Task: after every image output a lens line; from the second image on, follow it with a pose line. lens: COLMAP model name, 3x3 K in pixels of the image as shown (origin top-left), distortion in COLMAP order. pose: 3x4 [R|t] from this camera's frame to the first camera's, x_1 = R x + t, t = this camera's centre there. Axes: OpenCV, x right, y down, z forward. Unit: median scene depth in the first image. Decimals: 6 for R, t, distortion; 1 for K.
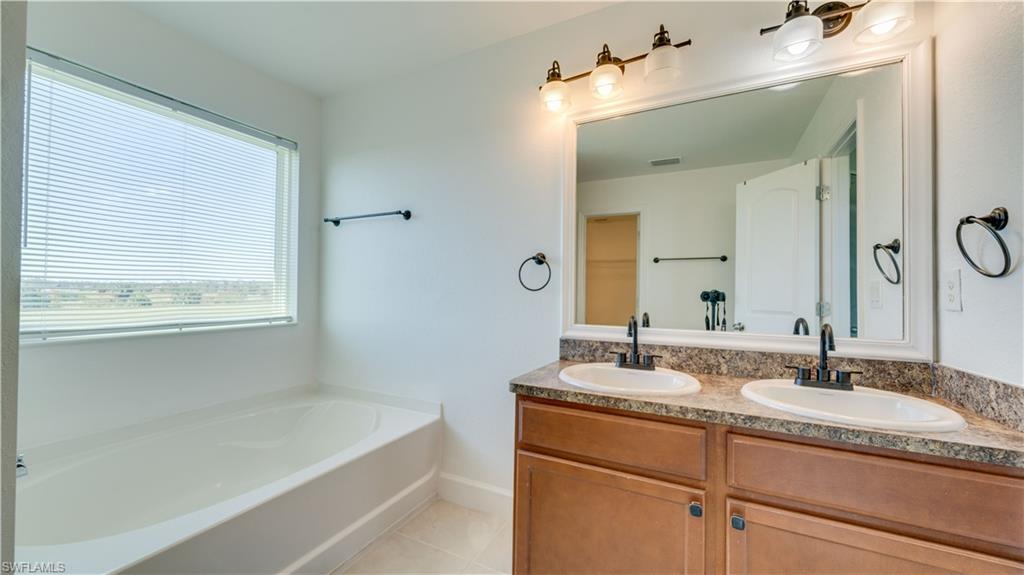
lens RADIAL K [[375.3, 0, 508.9], [0, 375.3, 287.6], [0, 0, 1]] dist [-0.001572, -0.000235]
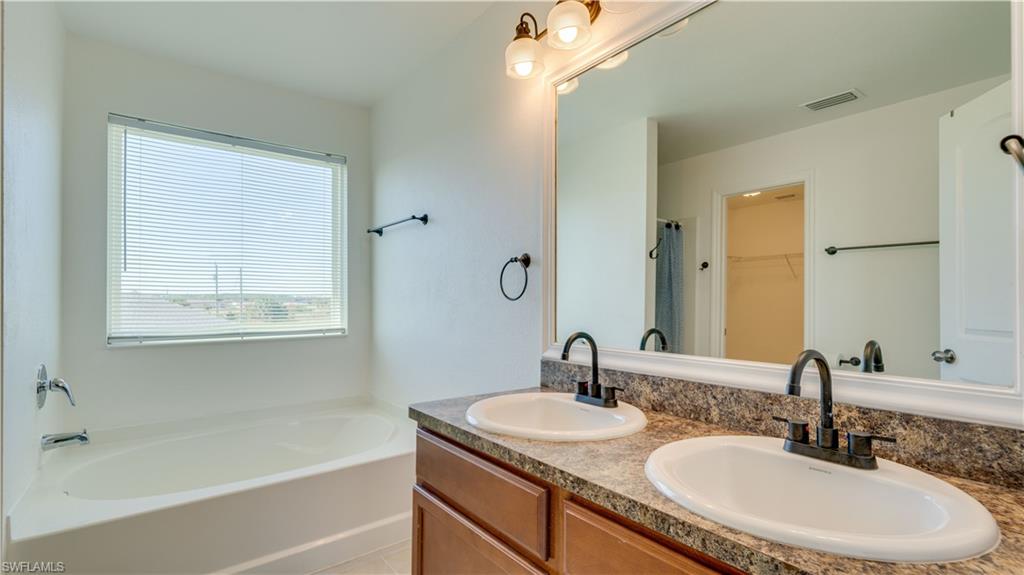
lens RADIAL K [[448.9, 0, 506.3], [0, 448.9, 296.6], [0, 0, 1]] dist [0.000974, 0.000671]
pose [[0.911315, -0.015546, -0.411417, 0.545887], [0.014697, 0.999878, -0.005227, 0.007567], [0.411448, -0.001283, 0.911432, 0.122790]]
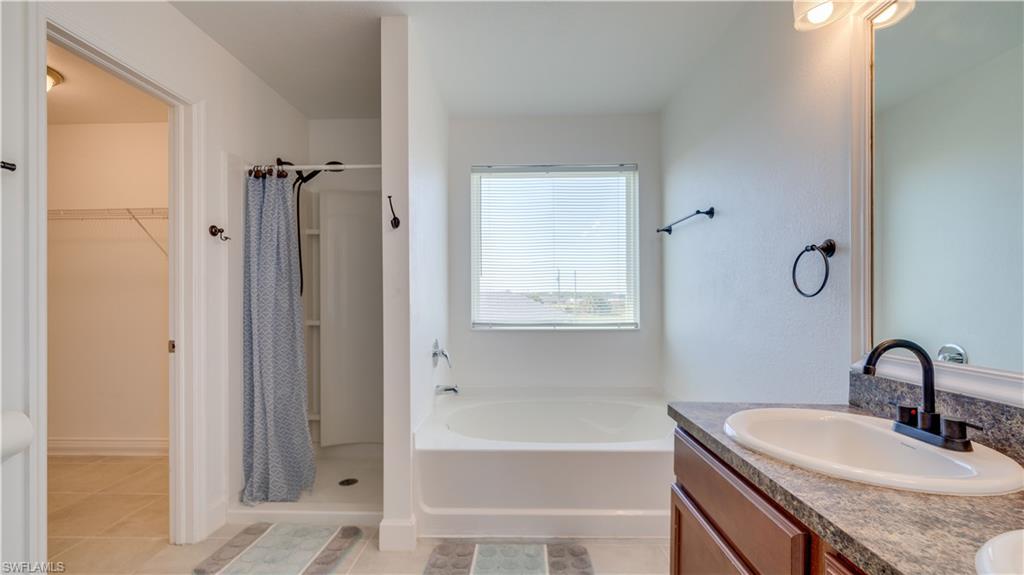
lens RADIAL K [[422.2, 0, 516.7], [0, 422.2, 294.9], [0, 0, 1]] dist [0.002038, -0.000654]
pose [[0.457679, -0.017479, -0.888946, 0.607158], [0.014550, 0.999820, -0.012167, 0.009185], [0.888999, -0.007366, 0.457851, 0.209084]]
